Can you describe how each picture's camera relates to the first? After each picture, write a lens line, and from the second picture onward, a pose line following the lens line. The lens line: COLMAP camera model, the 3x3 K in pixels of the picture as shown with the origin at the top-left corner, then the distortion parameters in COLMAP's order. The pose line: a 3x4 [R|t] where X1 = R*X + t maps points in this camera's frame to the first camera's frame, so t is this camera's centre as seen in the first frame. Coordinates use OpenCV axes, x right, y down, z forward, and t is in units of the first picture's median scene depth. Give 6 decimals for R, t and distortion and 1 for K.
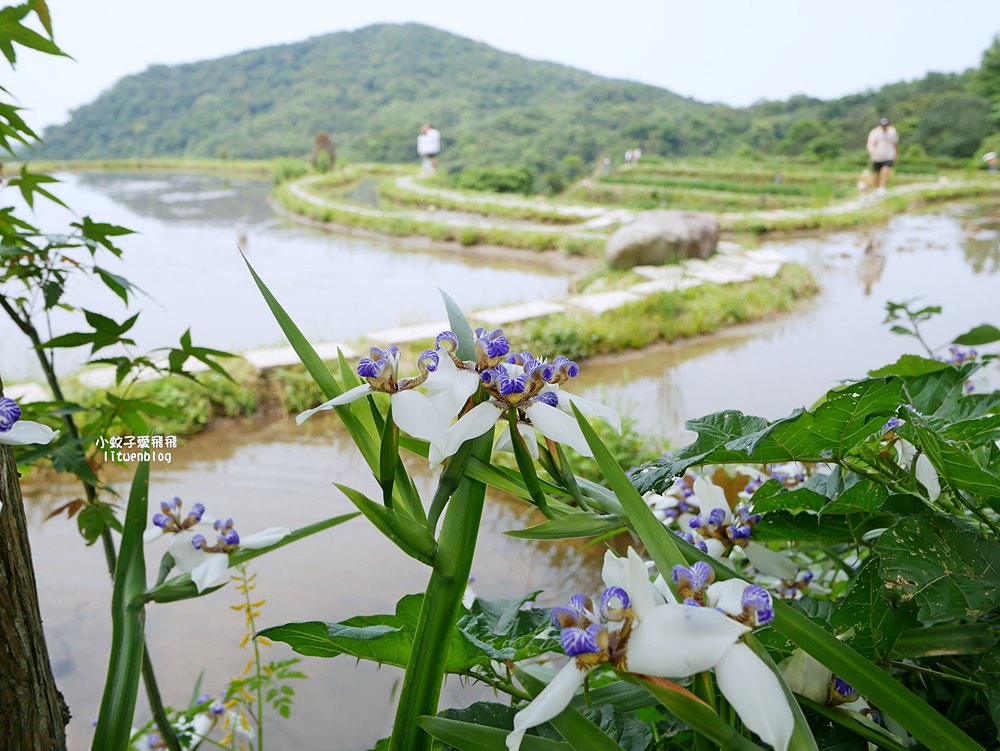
lens RADIAL K [[838.5, 0, 492.9], [0, 838.5, 377.1], [0, 0, 1]] dist [-0.053376, 0.029565]
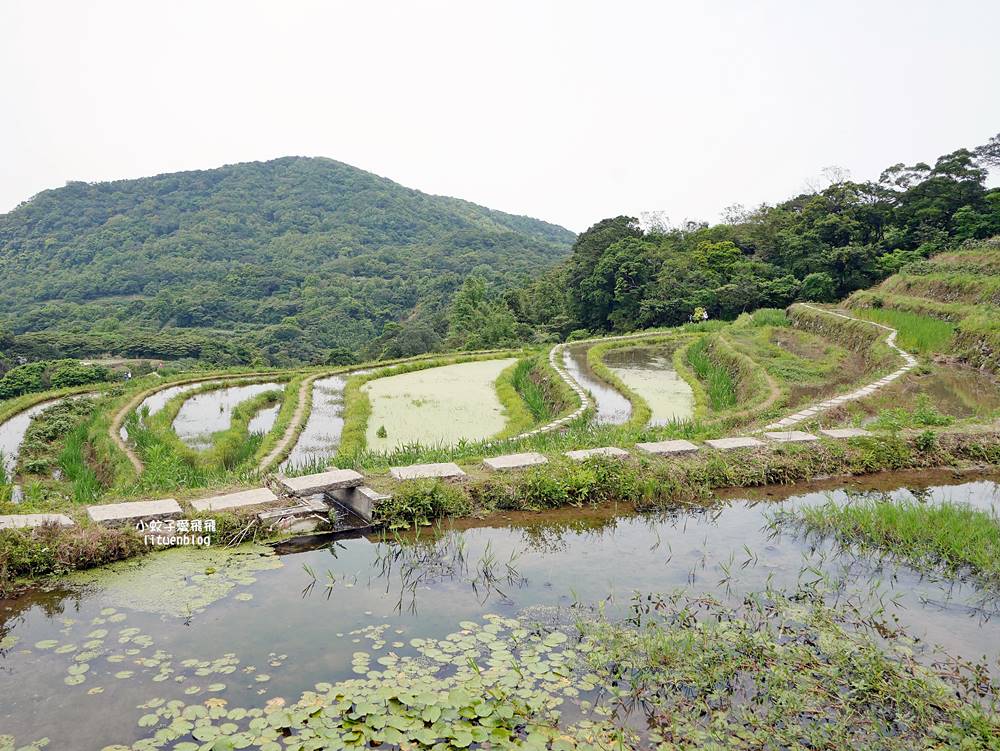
lens RADIAL K [[838.5, 0, 502.2], [0, 838.5, 368.6], [0, 0, 1]] dist [-0.053376, 0.029565]
pose [[0.996552, 0.044713, 0.069893, 0.122402], [-0.034524, 0.989446, -0.140730, -0.010269], [-0.075448, 0.137832, 0.987578, -0.107741]]
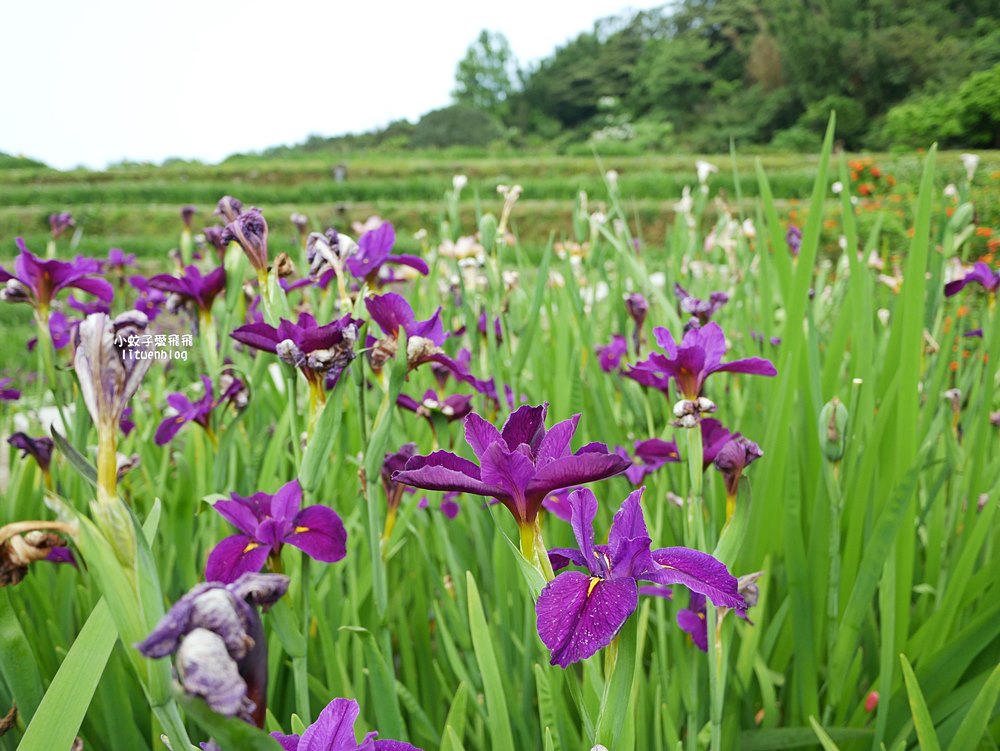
lens RADIAL K [[838.5, 0, 496.9], [0, 838.5, 367.8], [0, 0, 1]] dist [-0.053376, 0.029565]
pose [[0.751454, -0.109651, 0.650610, 0.011926], [0.174992, 0.983901, -0.036293, -0.013110], [-0.636156, 0.141124, 0.758544, 0.079410]]
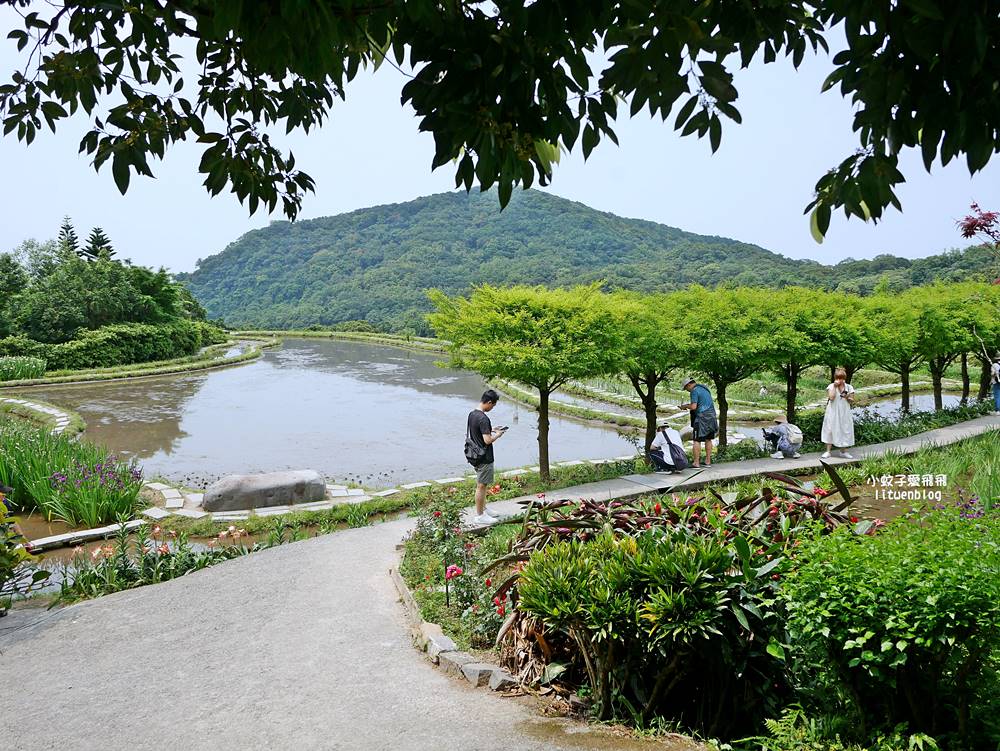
lens RADIAL K [[838.5, 0, 495.2], [0, 838.5, 370.5], [0, 0, 1]] dist [-0.053376, 0.029565]
pose [[0.994313, 0.020105, -0.104585, -0.003054], [-0.038618, 0.983249, -0.178132, 0.002926], [0.099252, 0.181158, 0.978433, -0.031391]]
